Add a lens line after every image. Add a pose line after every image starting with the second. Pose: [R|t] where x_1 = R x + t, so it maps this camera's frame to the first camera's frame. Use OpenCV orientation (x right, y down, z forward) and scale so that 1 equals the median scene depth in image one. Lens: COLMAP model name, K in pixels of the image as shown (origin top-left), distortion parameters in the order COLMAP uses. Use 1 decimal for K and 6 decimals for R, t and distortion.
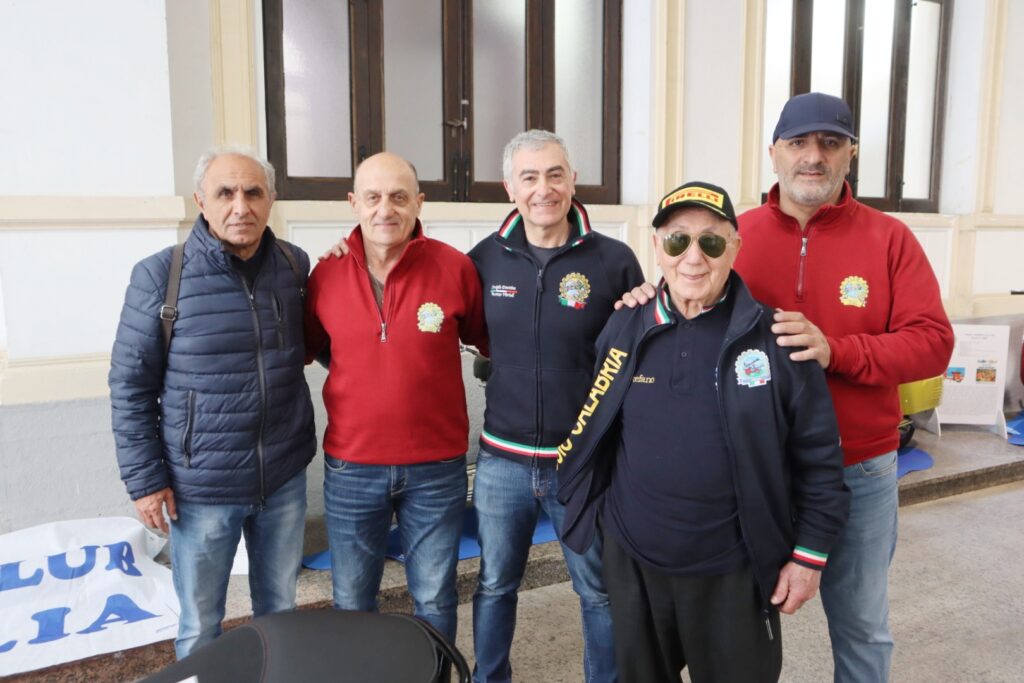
lens RADIAL K [[865.3, 0, 512.9], [0, 865.3, 345.0], [0, 0, 1]] dist [-0.044452, -0.003344]
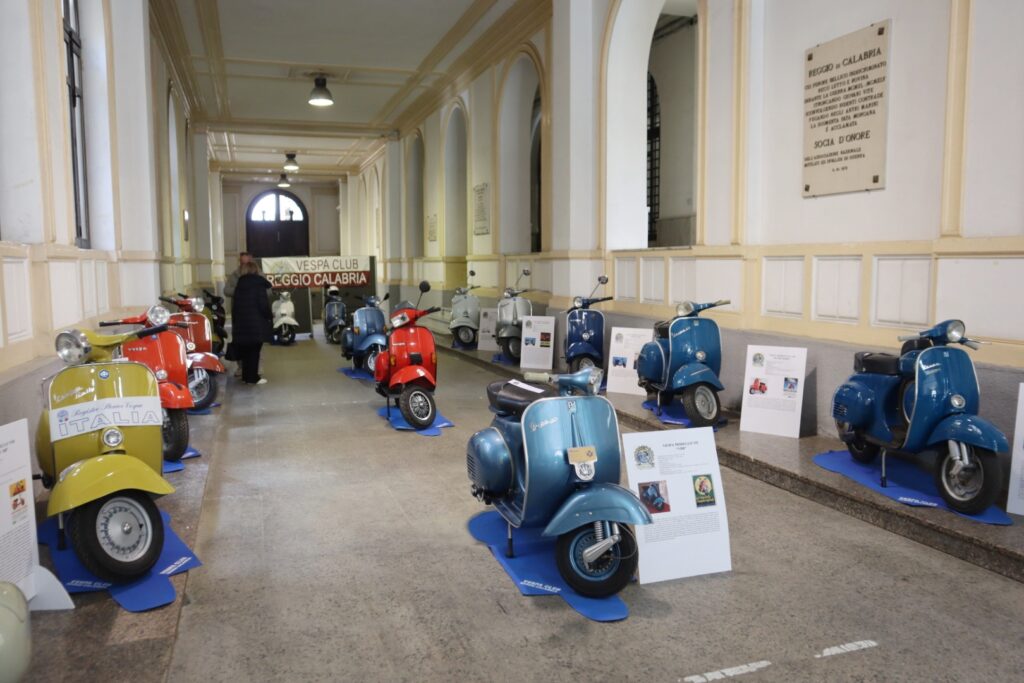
lens RADIAL K [[811.8, 0, 538.7], [0, 811.8, 342.3], [0, 0, 1]] dist [-0.101999, 0.079767]
pose [[0.158982, -0.104248, 0.981762, -0.223520], [0.133898, 0.987499, 0.083174, -0.048873], [-0.978160, 0.118233, 0.170953, 0.352907]]
